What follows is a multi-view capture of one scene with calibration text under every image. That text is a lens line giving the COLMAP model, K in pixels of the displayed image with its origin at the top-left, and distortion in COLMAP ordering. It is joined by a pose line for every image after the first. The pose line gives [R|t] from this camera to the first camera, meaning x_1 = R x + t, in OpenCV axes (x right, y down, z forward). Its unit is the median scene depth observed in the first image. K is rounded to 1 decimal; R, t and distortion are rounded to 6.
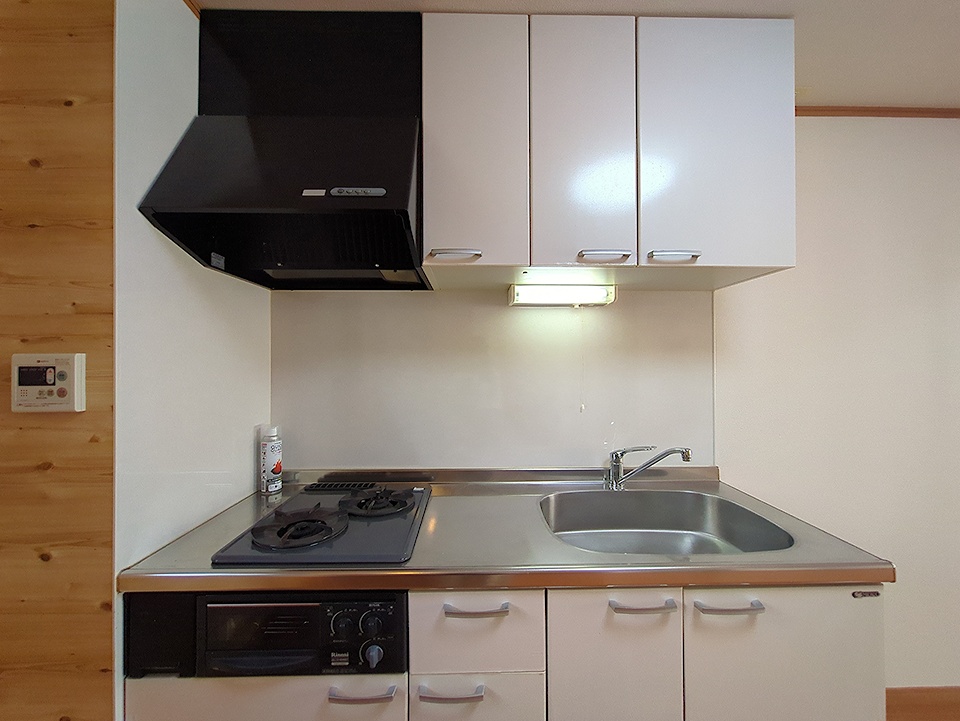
lens RADIAL K [[383.1, 0, 479.3], [0, 383.1, 360.0], [0, 0, 1]] dist [0.000189, 0.000024]
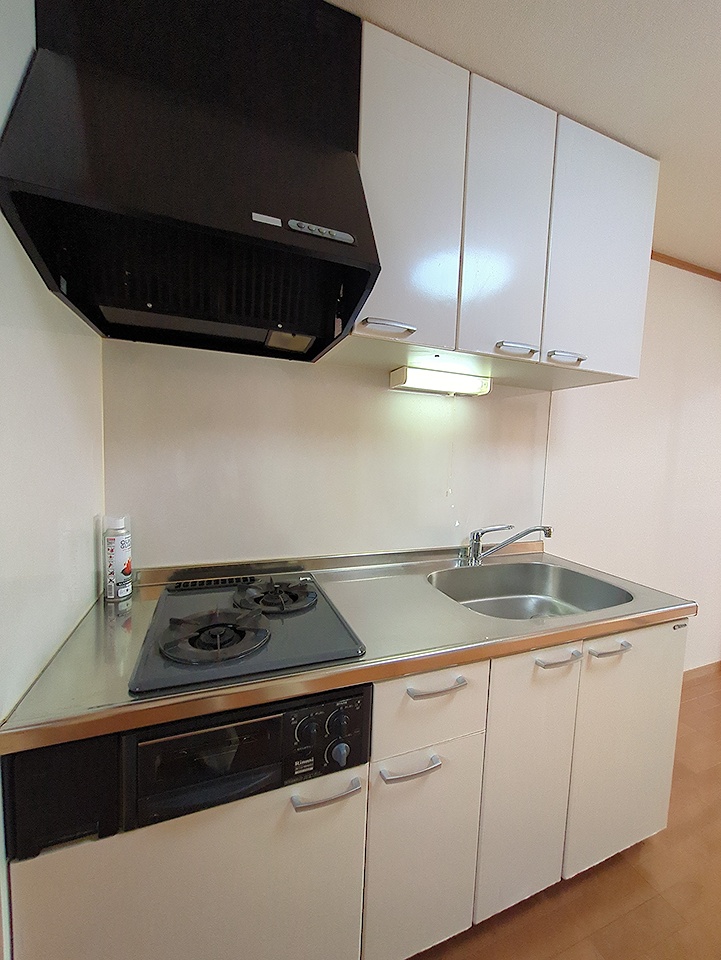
lens RADIAL K [[383.1, 0, 362.4], [0, 383.1, 481.3], [0, 0, 1]] dist [0.000189, 0.000024]
pose [[0.937930, 0.008133, 0.346730, -0.376099], [-0.042041, 0.995019, 0.090385, 0.010491], [-0.344268, -0.099352, 0.933600, 0.111458]]
